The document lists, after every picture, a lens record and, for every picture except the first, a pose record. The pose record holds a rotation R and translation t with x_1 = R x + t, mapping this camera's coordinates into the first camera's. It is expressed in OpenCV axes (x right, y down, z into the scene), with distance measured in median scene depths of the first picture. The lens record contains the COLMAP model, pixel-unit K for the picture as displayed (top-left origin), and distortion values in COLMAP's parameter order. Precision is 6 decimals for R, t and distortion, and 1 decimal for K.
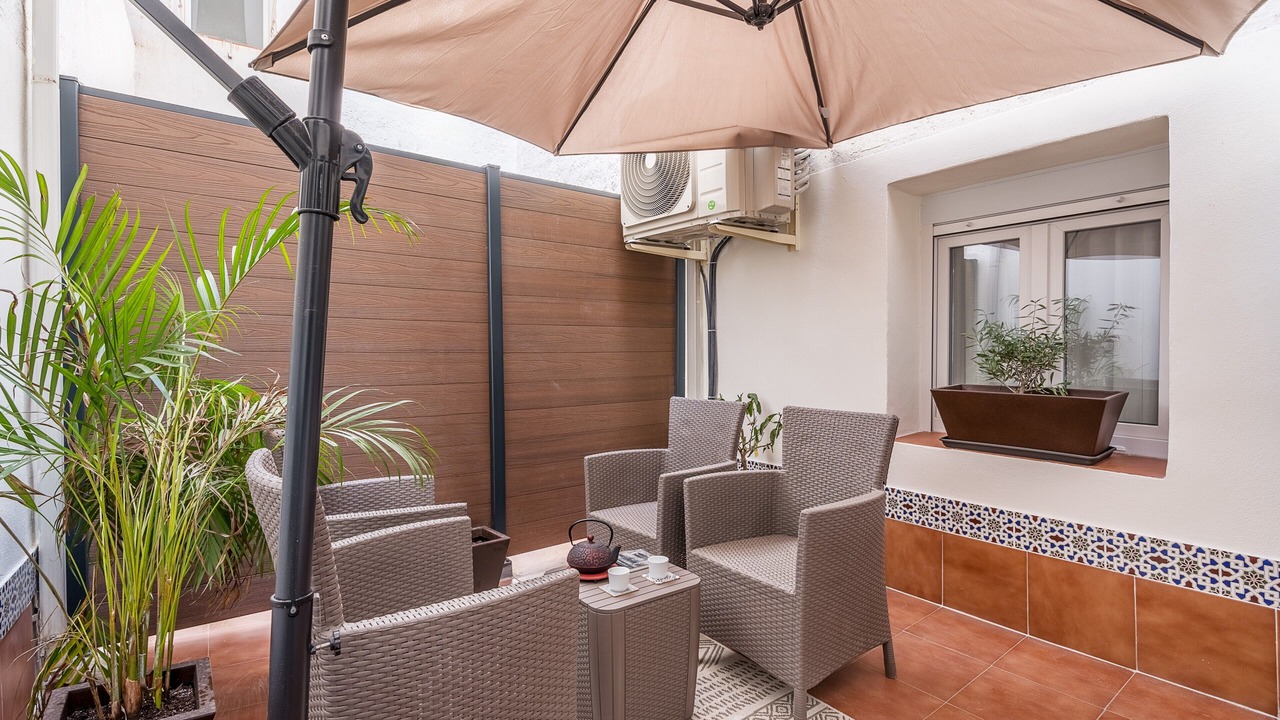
lens RADIAL K [[595.5, 0, 622.6], [0, 595.5, 356.1], [0, 0, 1]] dist [-0.002066, -0.000109]
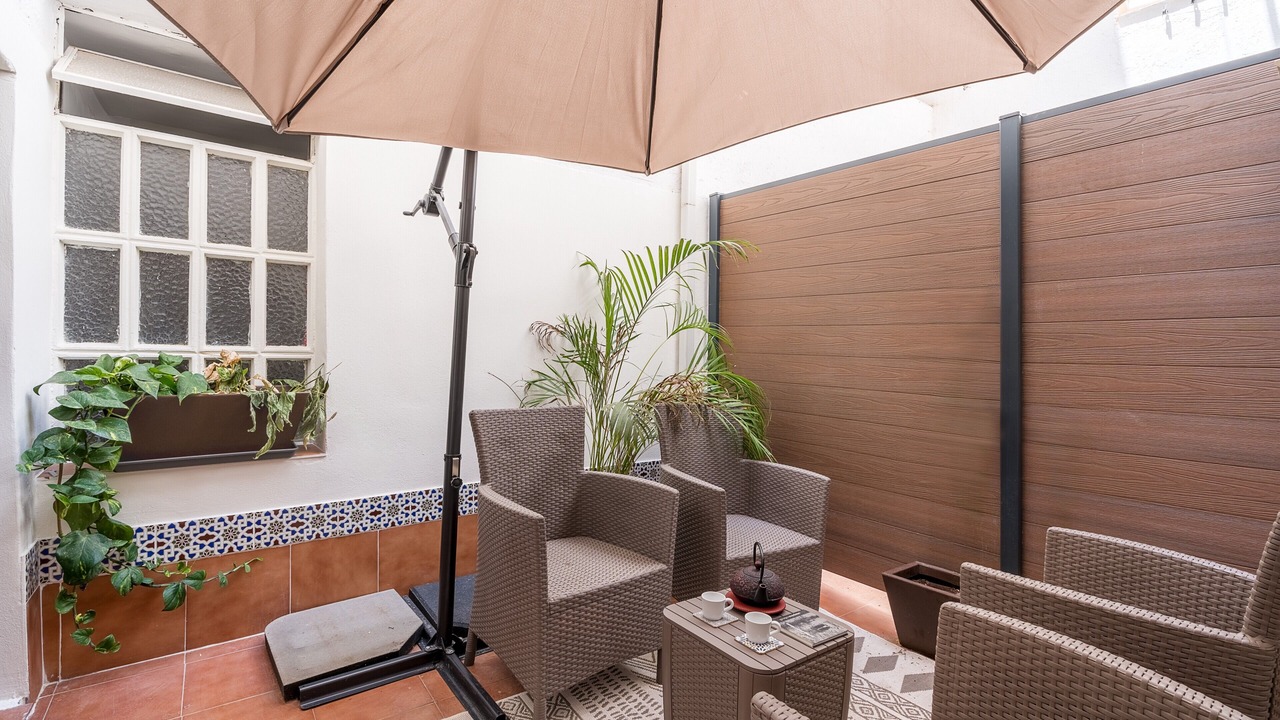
lens RADIAL K [[595.5, 0, 622.6], [0, 595.5, 356.1], [0, 0, 1]] dist [-0.002066, -0.000109]
pose [[-0.020058, 0.022811, -0.999539, 0.608364], [-0.011074, 0.999673, 0.023036, -0.026649], [0.999737, 0.011531, -0.019799, 0.571812]]
